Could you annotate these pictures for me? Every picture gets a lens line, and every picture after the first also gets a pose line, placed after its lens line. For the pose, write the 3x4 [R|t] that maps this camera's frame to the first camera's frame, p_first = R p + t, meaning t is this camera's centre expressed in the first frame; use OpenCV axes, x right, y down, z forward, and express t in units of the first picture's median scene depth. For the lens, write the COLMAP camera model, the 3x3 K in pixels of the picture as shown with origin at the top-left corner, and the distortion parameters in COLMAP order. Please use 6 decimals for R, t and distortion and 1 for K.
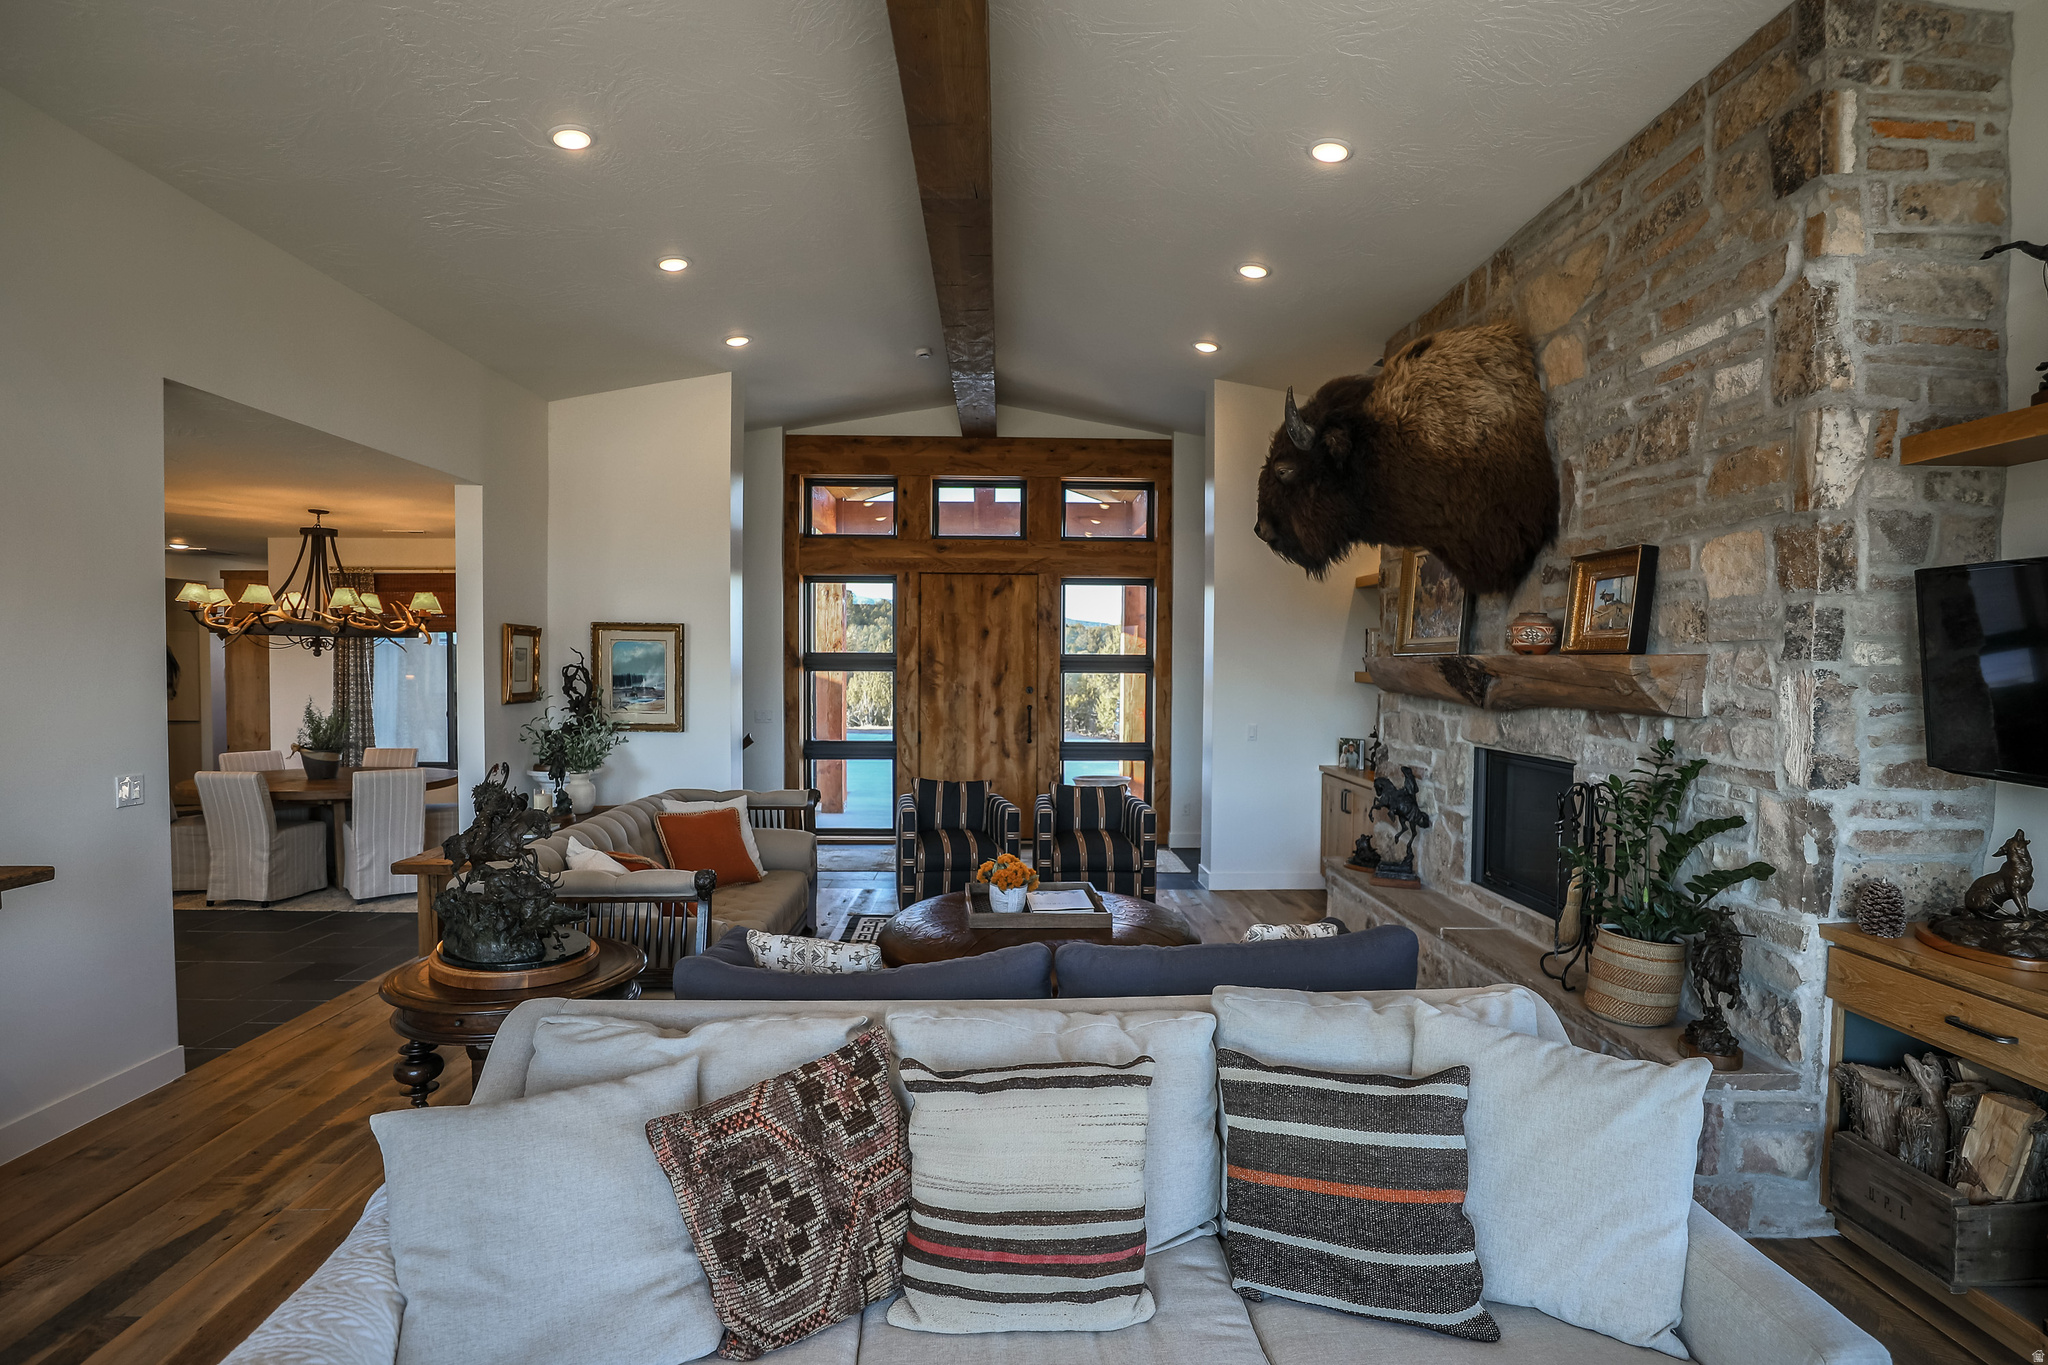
lens RADIAL K [[990.1, 0, 1030.7], [0, 990.1, 694.9], [0, 0, 1]] dist [-0.046036, 0.013182]
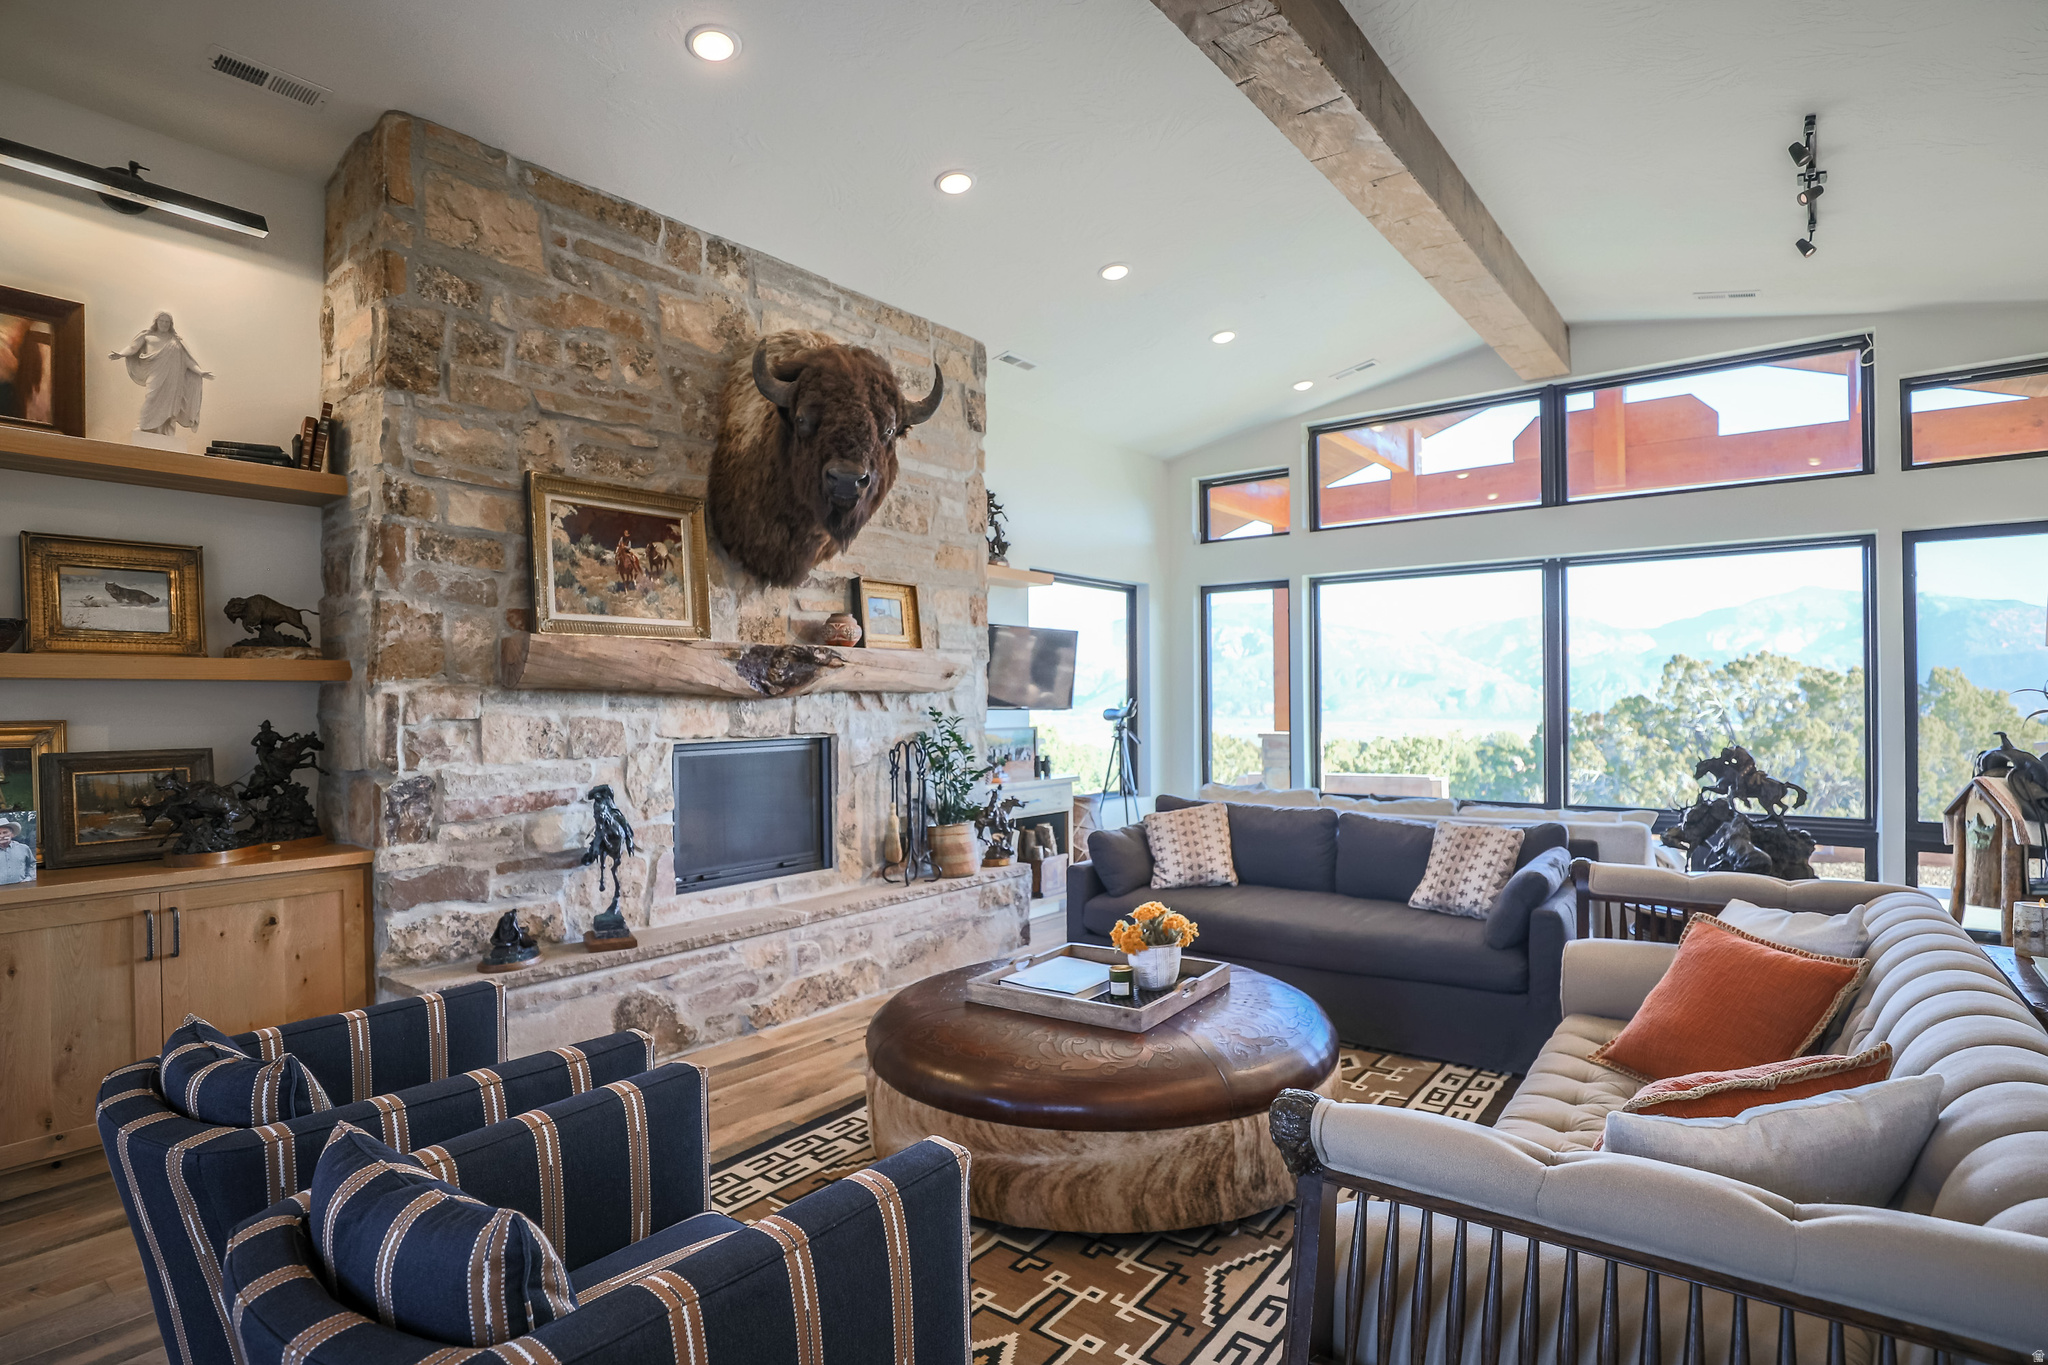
lens RADIAL K [[1035.6, 0, 1026.9], [0, 1035.6, 696.9], [0, 0, 1]] dist [-0.047223, 0.012809]
pose [[-0.766787, 0.003503, 0.641892, -0.271219], [0.025666, 0.999353, 0.025206, -0.004399], [-0.641388, 0.035803, -0.766381, 1.026049]]
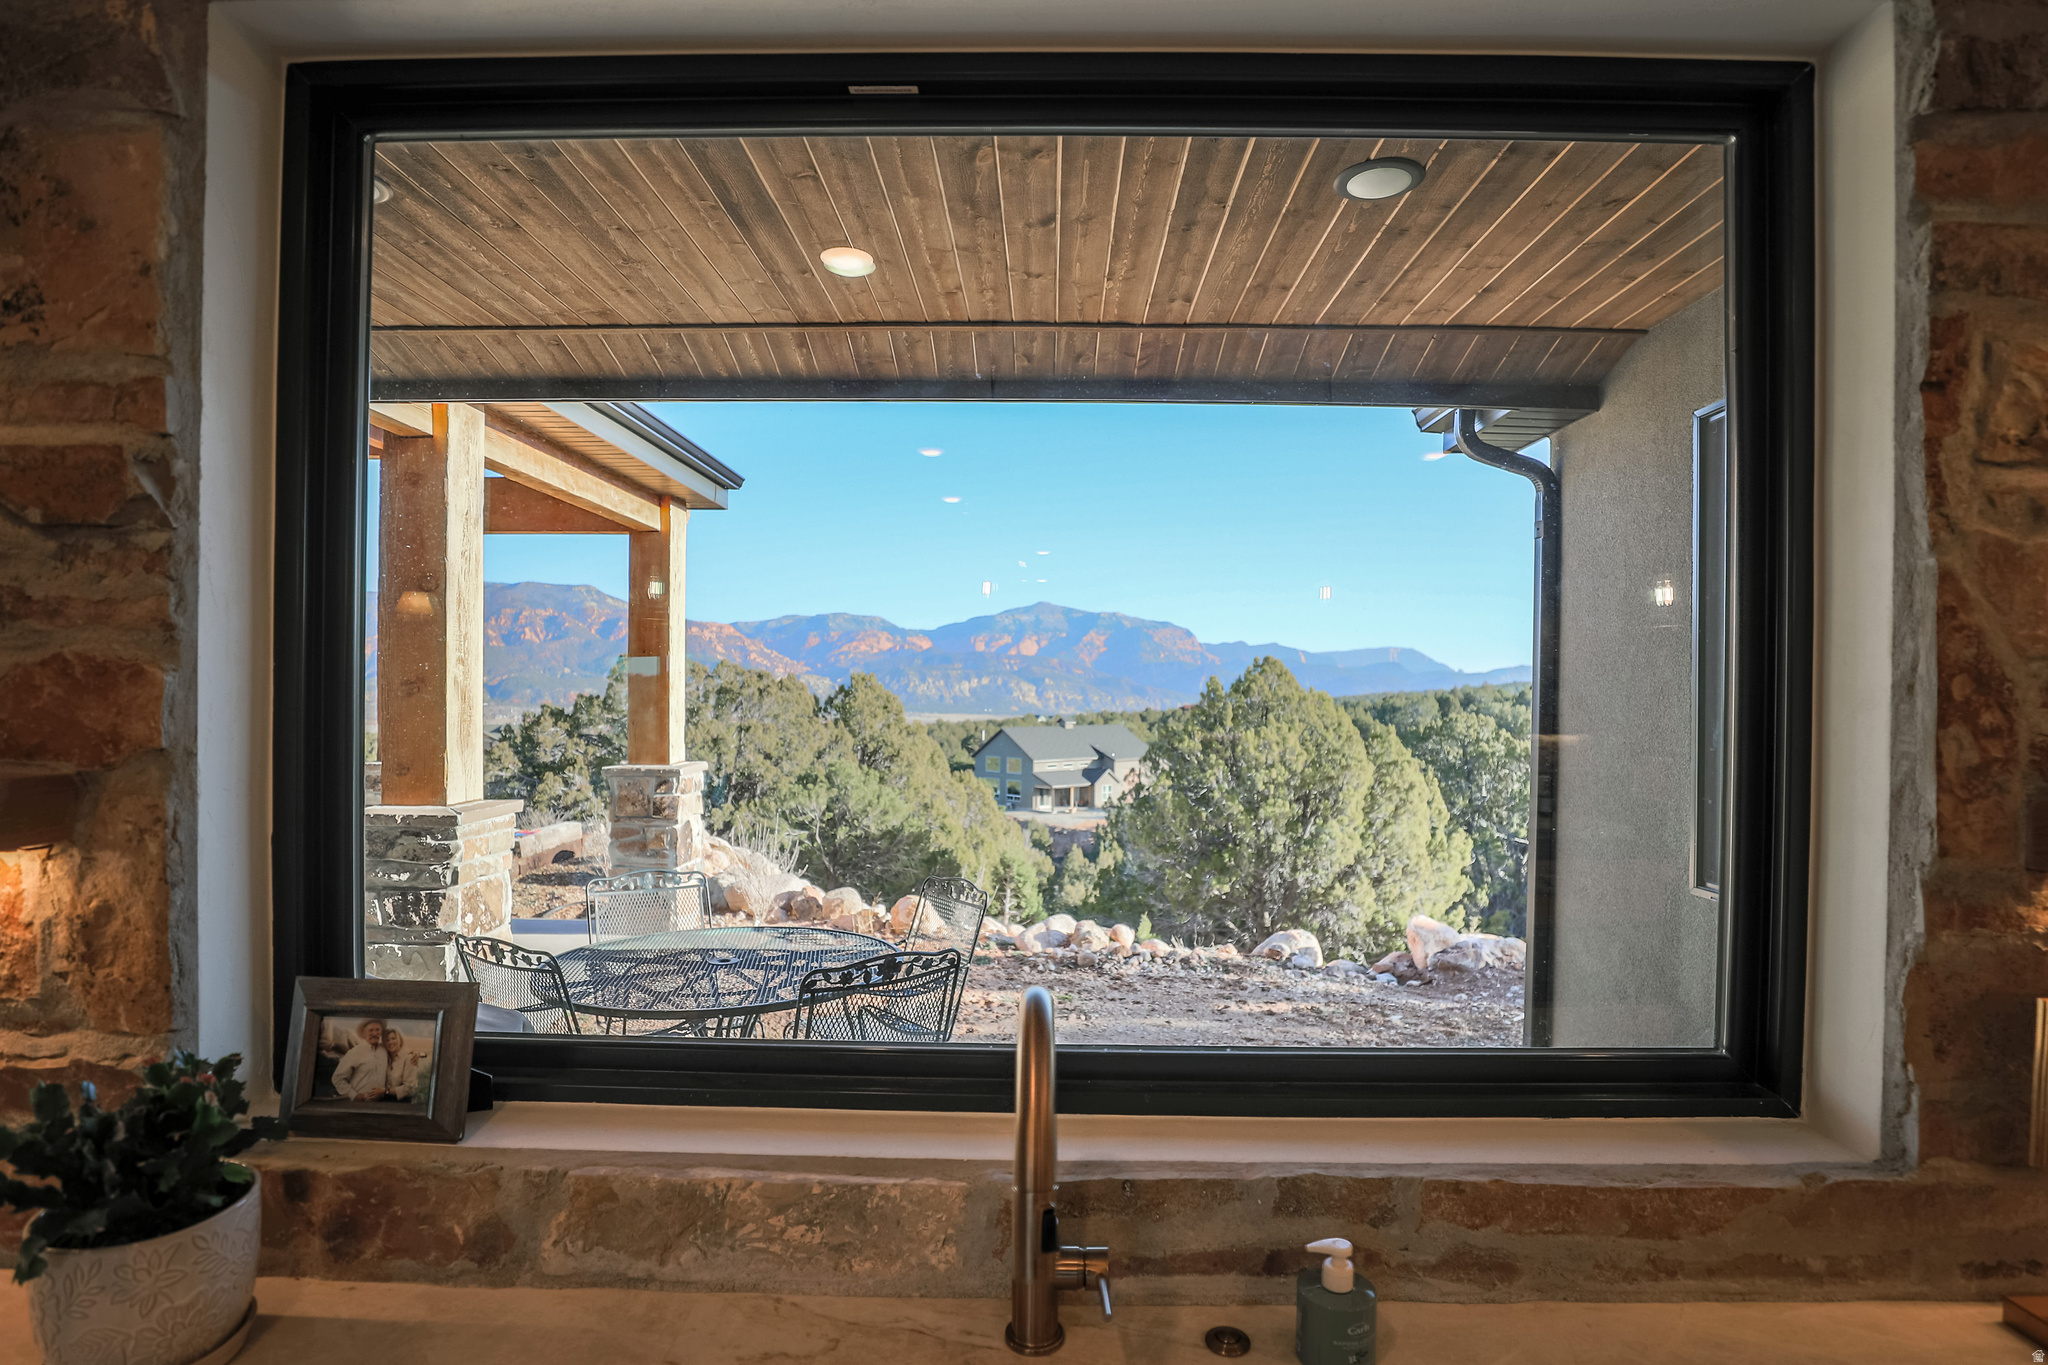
lens RADIAL K [[1035.6, 0, 1026.9], [0, 1035.6, 696.9], [0, 0, 1]] dist [-0.047223, 0.012809]
pose [[-0.998538, -0.013309, 0.052384, -1.128514], [-0.011196, 0.999120, 0.040421, -0.017424], [-0.052876, 0.039775, -0.997809, 0.535186]]
